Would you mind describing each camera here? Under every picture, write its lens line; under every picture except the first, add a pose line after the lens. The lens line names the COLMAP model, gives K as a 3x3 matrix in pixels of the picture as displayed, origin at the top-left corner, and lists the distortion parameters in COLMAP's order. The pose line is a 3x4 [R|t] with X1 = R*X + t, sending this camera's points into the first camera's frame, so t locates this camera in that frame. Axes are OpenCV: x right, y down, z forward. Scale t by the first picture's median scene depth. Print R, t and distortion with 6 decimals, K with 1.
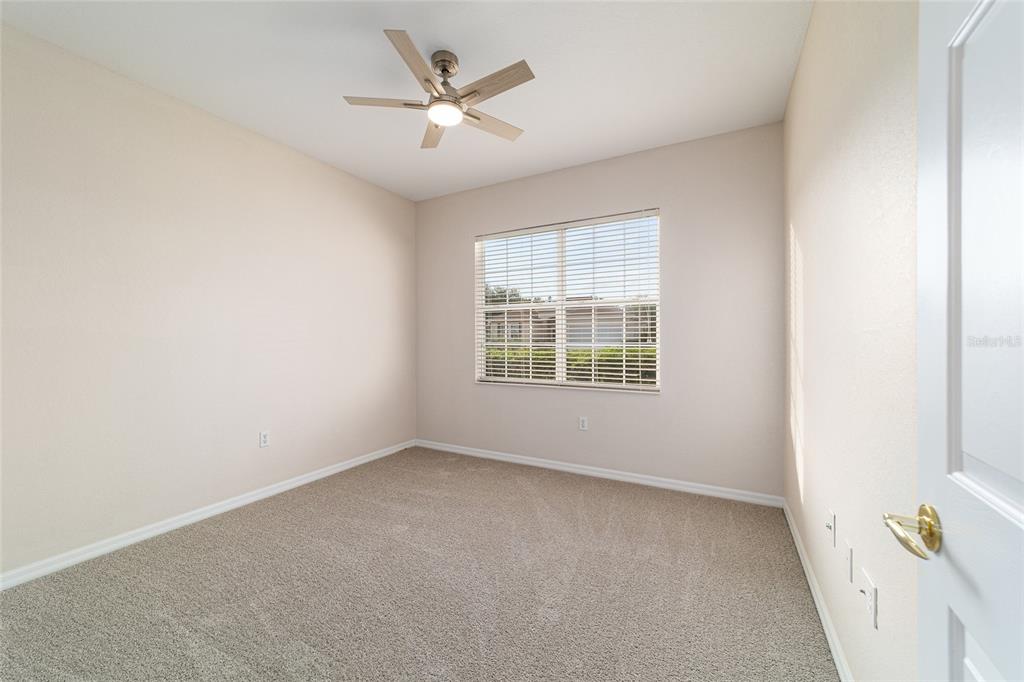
lens RADIAL K [[391.3, 0, 508.8], [0, 391.3, 334.1], [0, 0, 1]] dist [-0.011576, 0.005511]
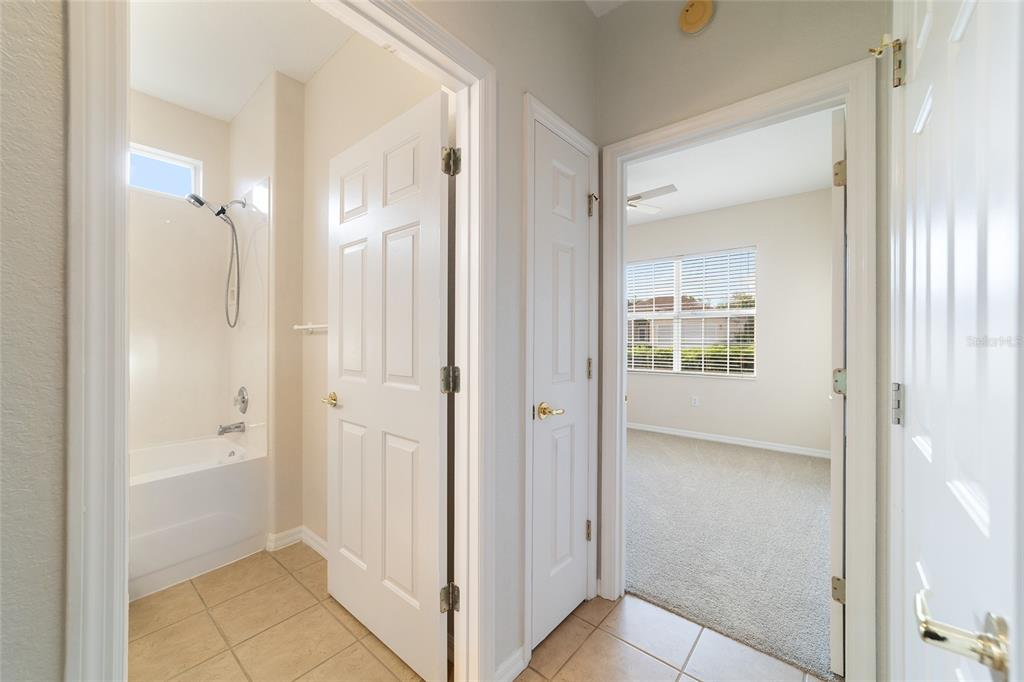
lens RADIAL K [[391.3, 0, 510.0], [0, 391.3, 336.9], [0, 0, 1]] dist [-0.011576, 0.005511]
pose [[0.979000, 0.001165, -0.203859, -0.177944], [0.000529, 0.999966, 0.008251, -0.008800], [0.203861, -0.008186, 0.978966, -0.501617]]
